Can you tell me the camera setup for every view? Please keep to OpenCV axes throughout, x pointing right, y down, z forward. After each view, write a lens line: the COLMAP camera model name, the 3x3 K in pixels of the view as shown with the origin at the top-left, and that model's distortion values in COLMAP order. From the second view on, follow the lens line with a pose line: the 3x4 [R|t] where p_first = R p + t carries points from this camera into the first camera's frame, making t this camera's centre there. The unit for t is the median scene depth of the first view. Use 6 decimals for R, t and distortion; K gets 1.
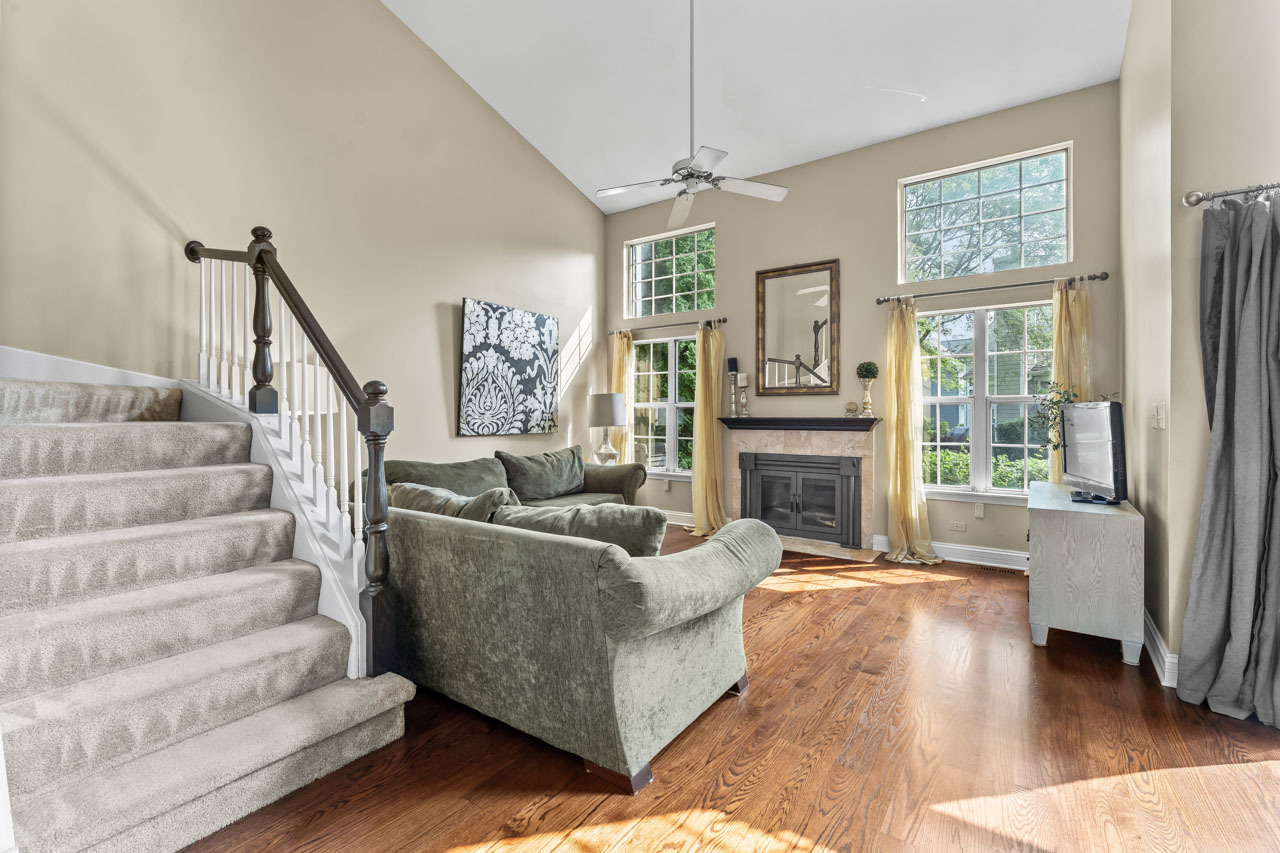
lens RADIAL K [[542.6, 0, 642.7], [0, 542.6, 411.7], [0, 0, 1]] dist [-0.000909, -0.000203]
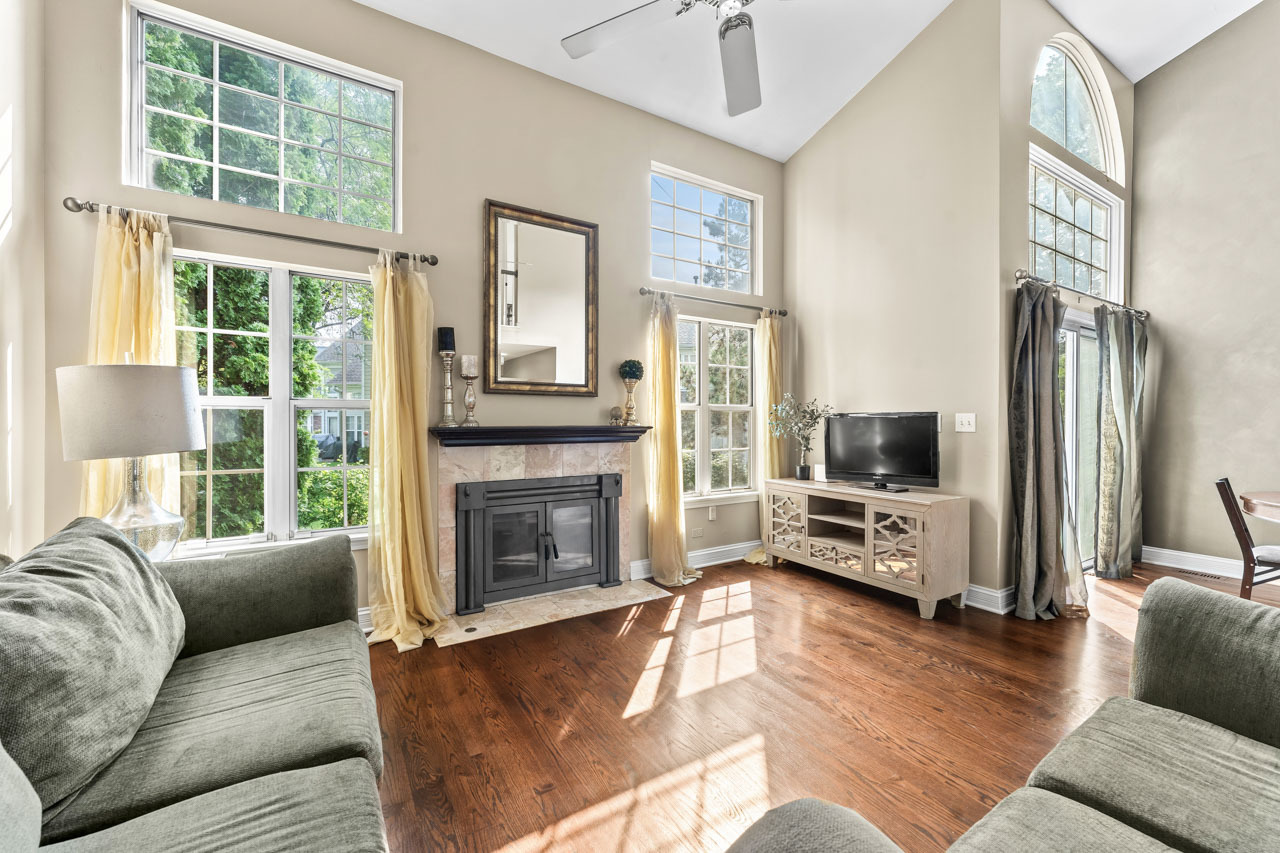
lens RADIAL K [[520.5, 0, 640.2], [0, 520.5, 420.4], [0, 0, 1]] dist [0.000504, -0.000042]
pose [[0.384966, -0.000768, 0.922930, -0.308568], [-0.006096, 0.999976, 0.003374, 0.000007], [-0.922911, -0.006925, 0.384952, 0.634541]]
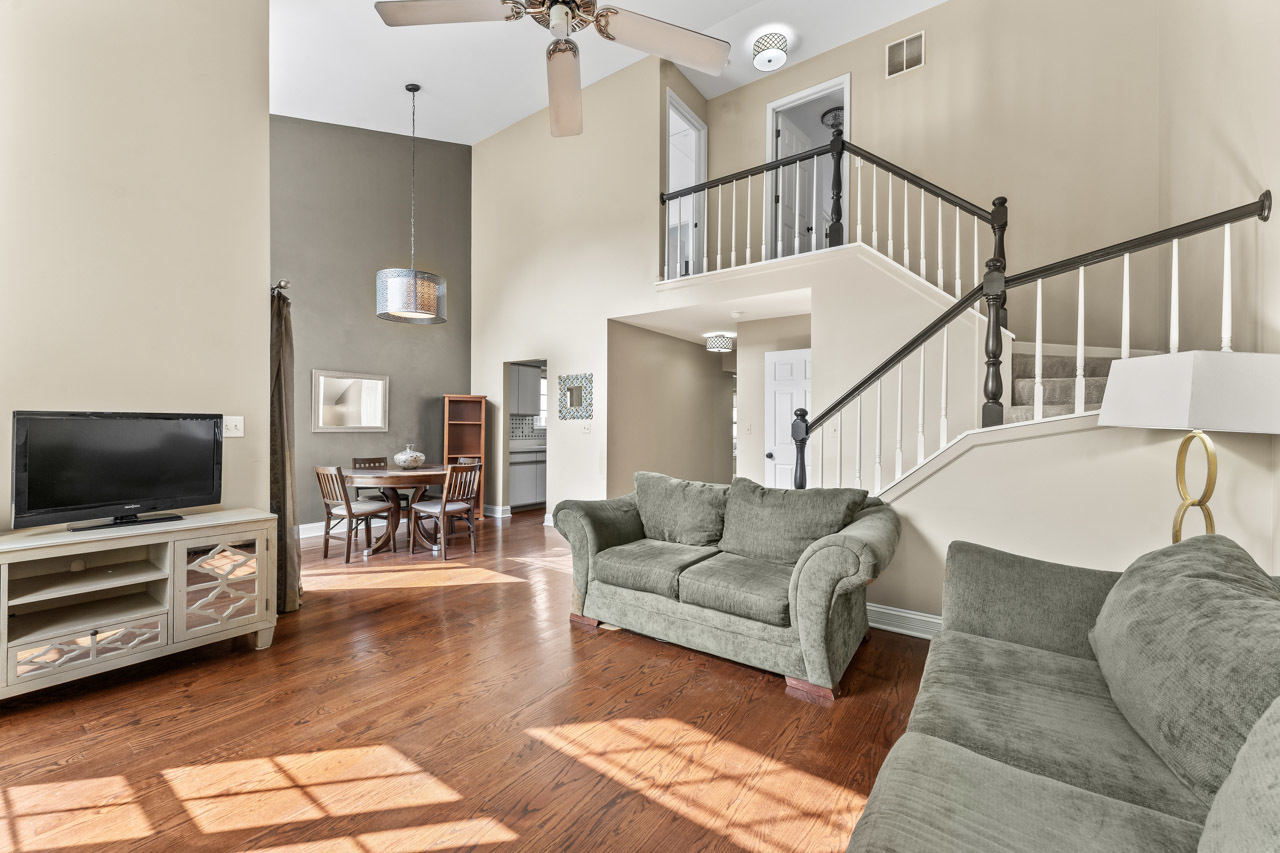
lens RADIAL K [[511.4, 0, 644.2], [0, 511.4, 423.5], [0, 0, 1]] dist [0.000328, 0.000004]
pose [[-0.999976, -0.005002, 0.004849, -0.000112], [-0.005031, 0.999969, -0.005993, 0.000540], [-0.004819, -0.006018, -0.999970, 1.107506]]
